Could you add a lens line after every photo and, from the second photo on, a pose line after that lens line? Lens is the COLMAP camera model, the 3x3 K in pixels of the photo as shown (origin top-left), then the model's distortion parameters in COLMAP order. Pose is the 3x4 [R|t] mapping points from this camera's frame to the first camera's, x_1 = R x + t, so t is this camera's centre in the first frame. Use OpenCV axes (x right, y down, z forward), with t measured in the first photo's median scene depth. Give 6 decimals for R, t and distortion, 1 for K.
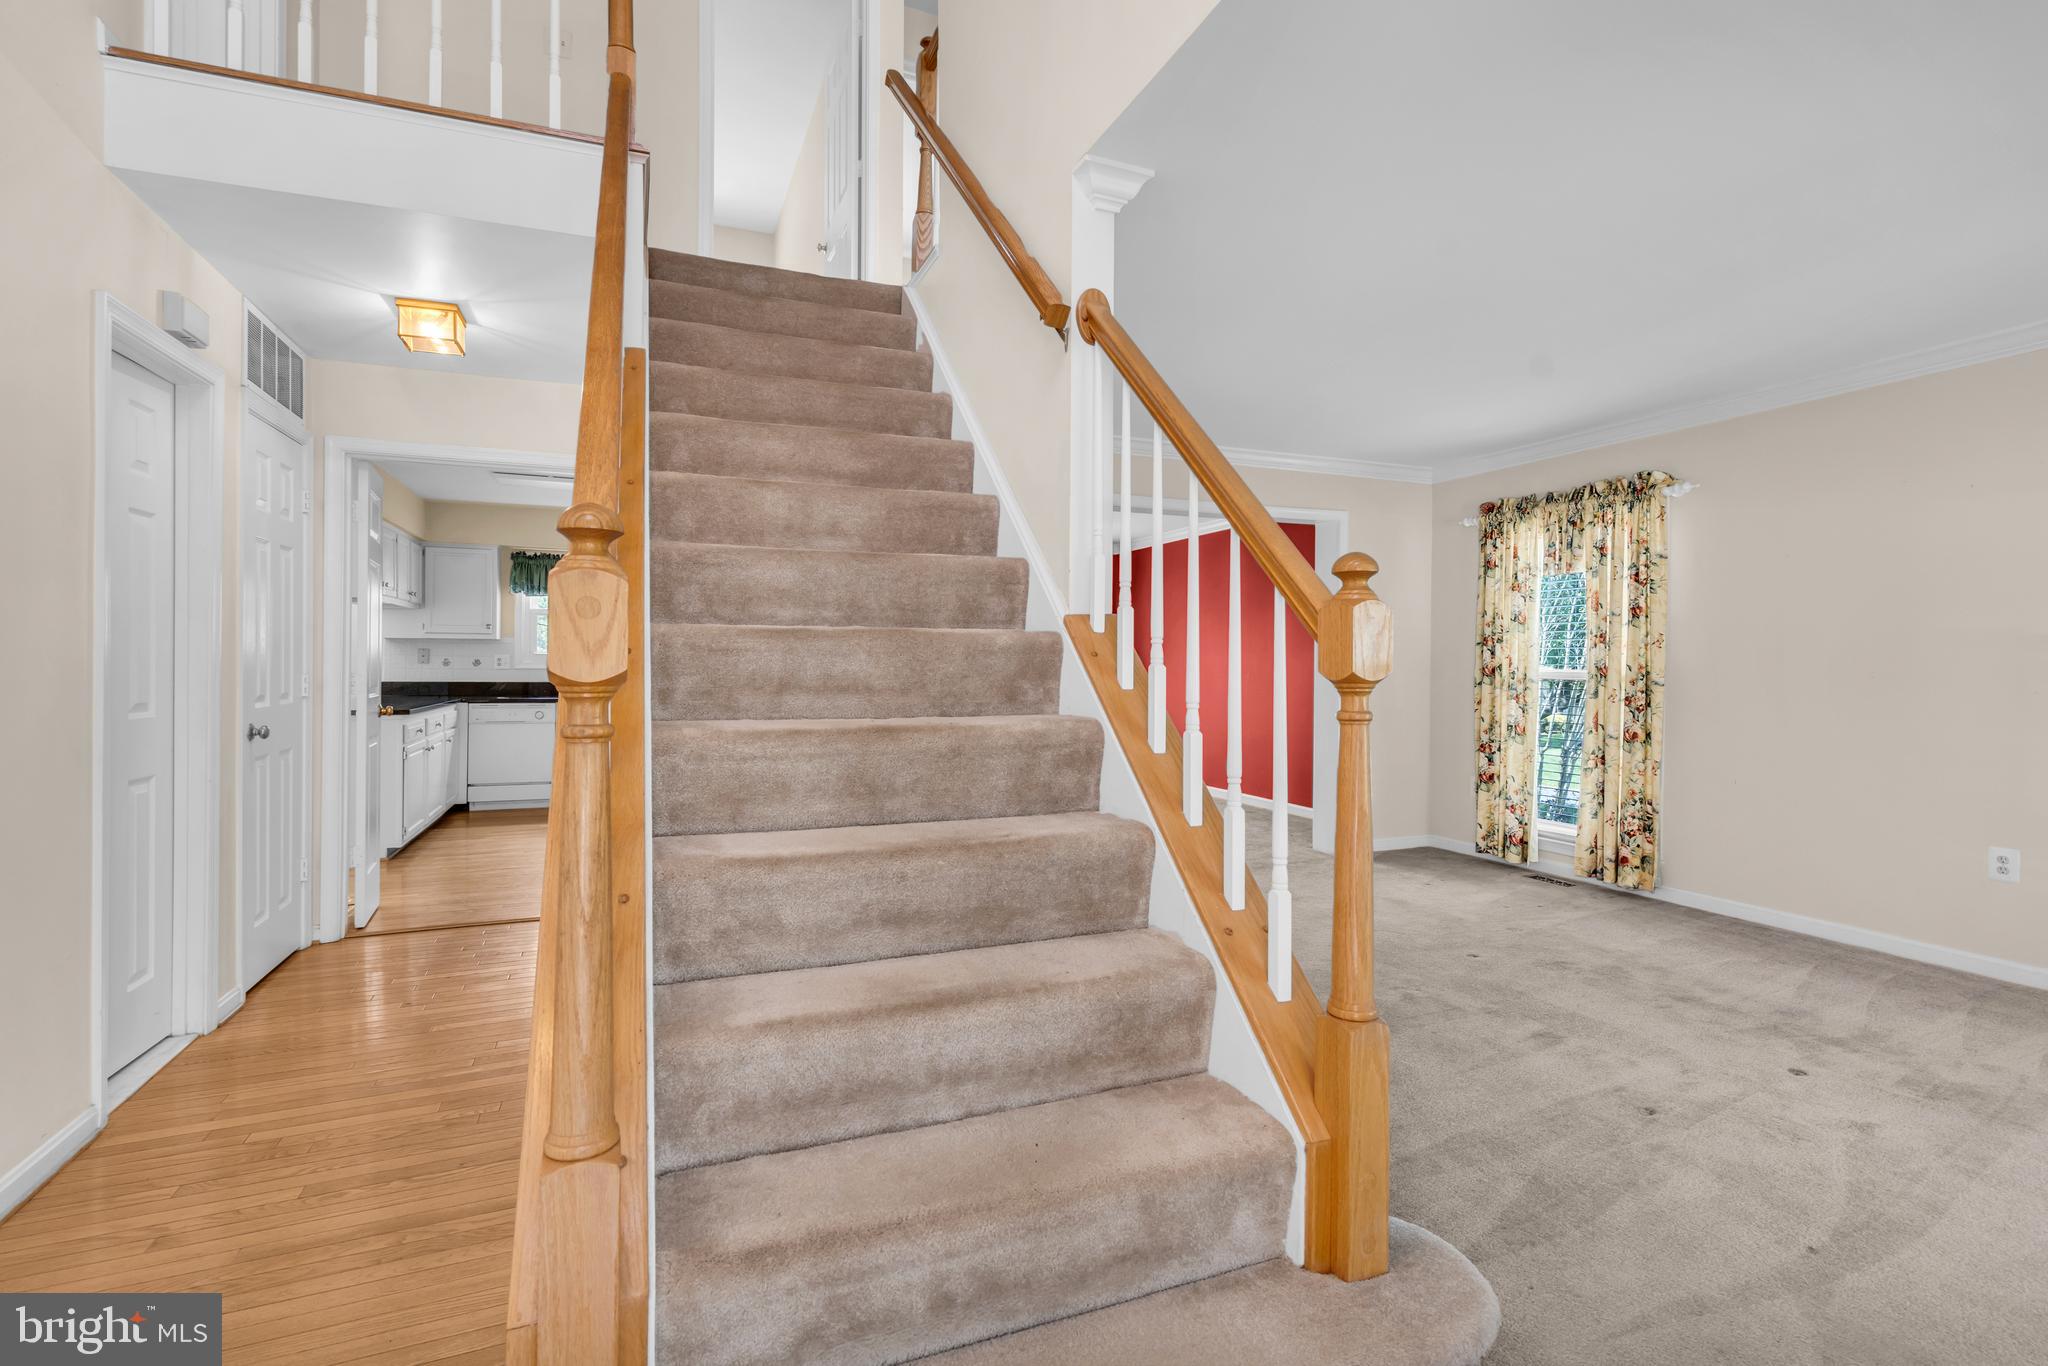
lens RADIAL K [[943.5, 0, 1037.6], [0, 943.5, 668.7], [0, 0, 1]] dist [-0.002535, 0.000447]
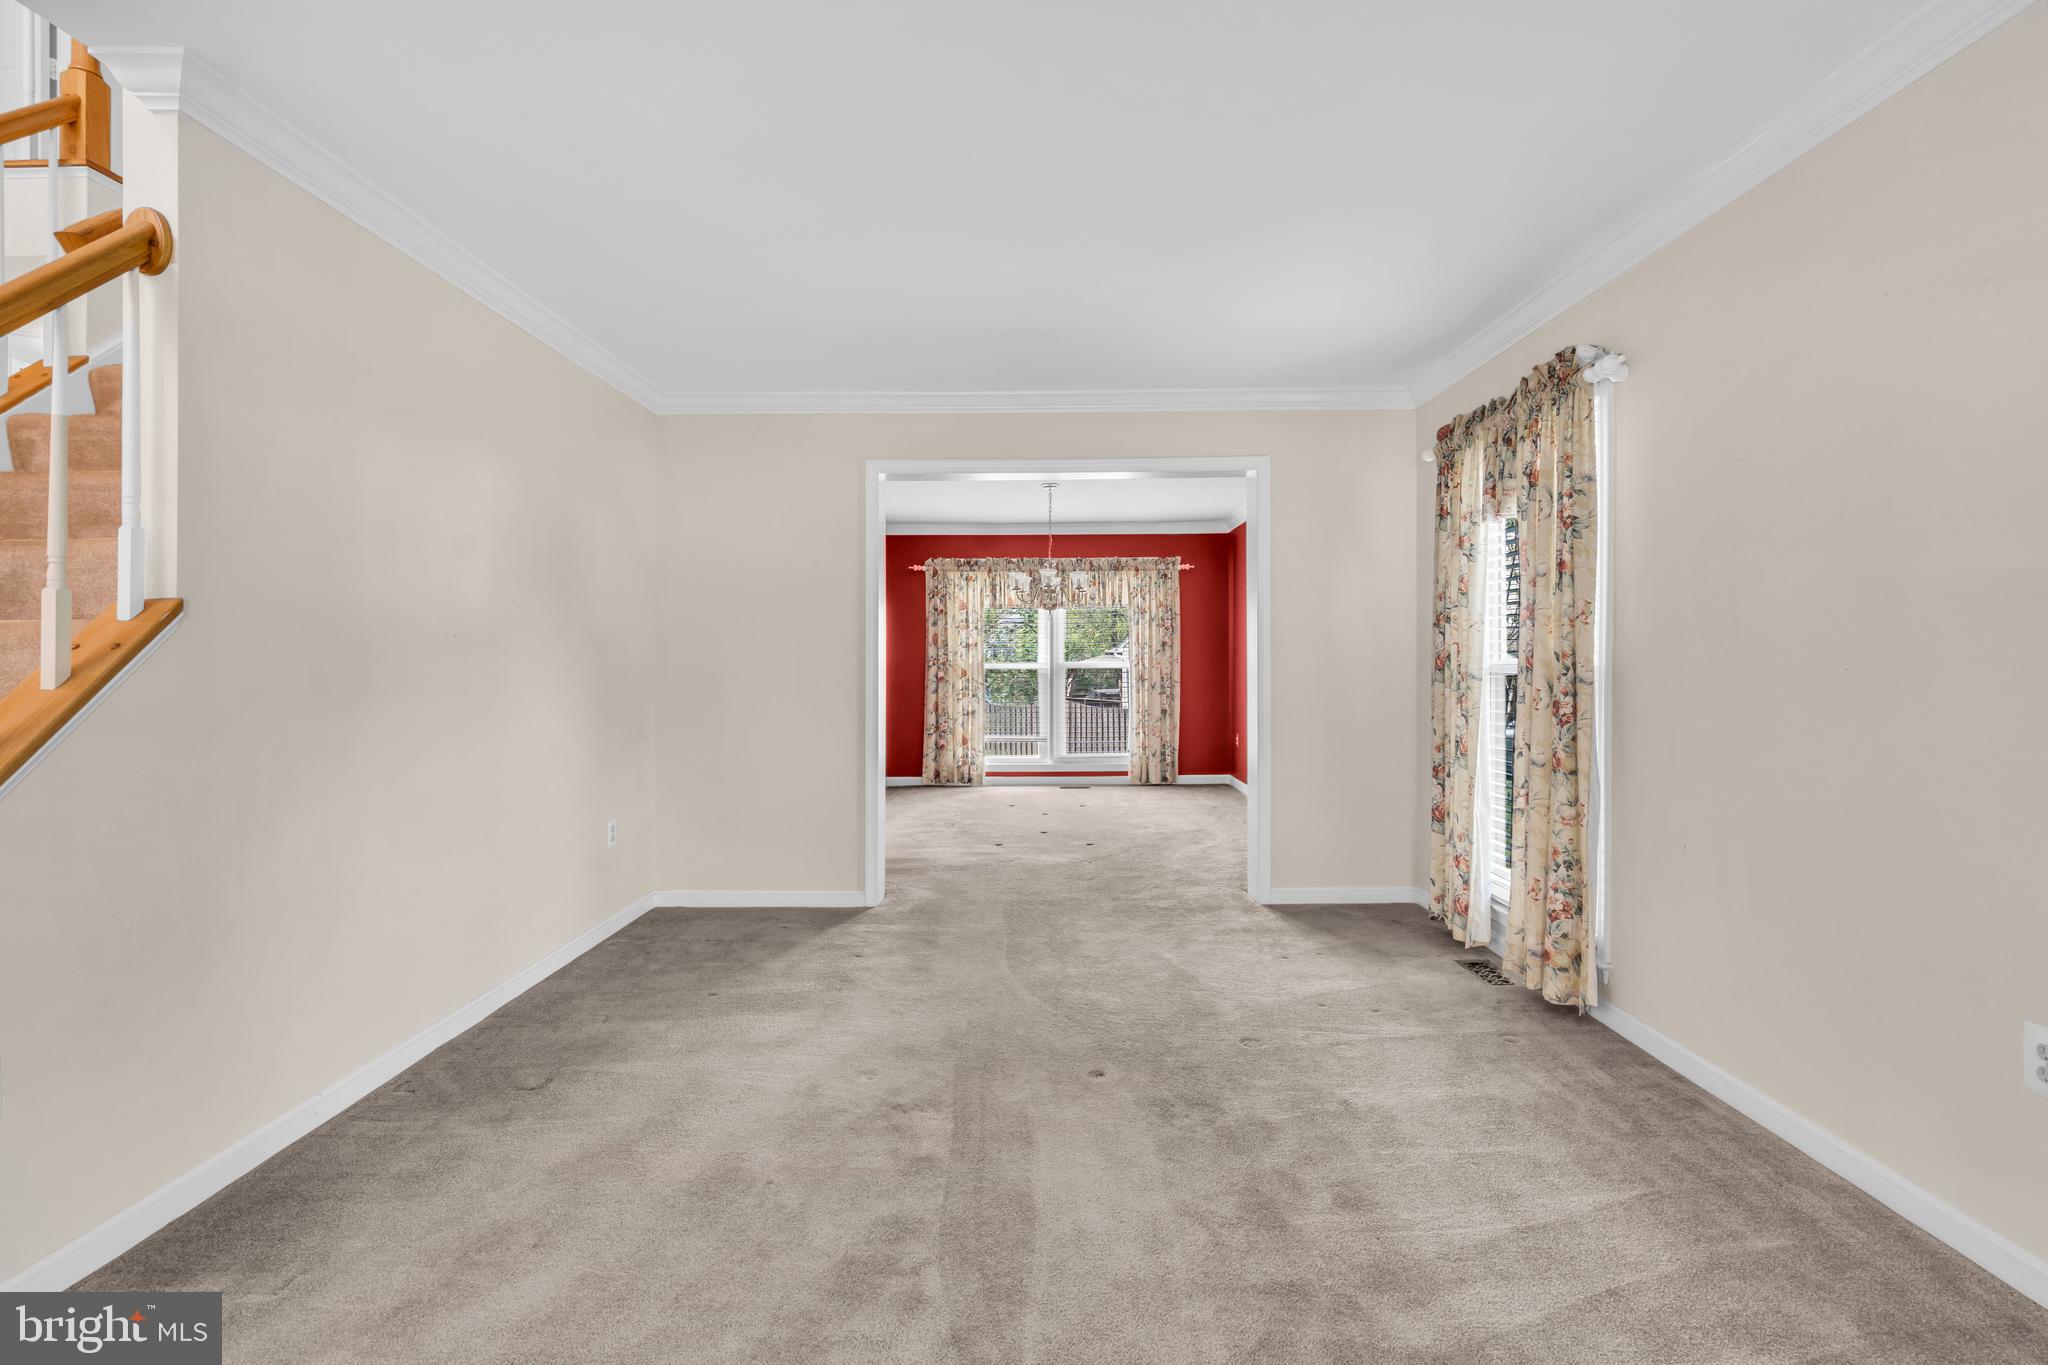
lens RADIAL K [[943.5, 0, 1019.4], [0, 943.5, 654.0], [0, 0, 1]] dist [-0.002535, 0.000447]
pose [[0.921793, -0.011356, -0.387515, 0.521461], [0.006676, 0.999888, -0.013422, 0.003663], [0.387624, 0.009785, 0.921766, 0.256298]]
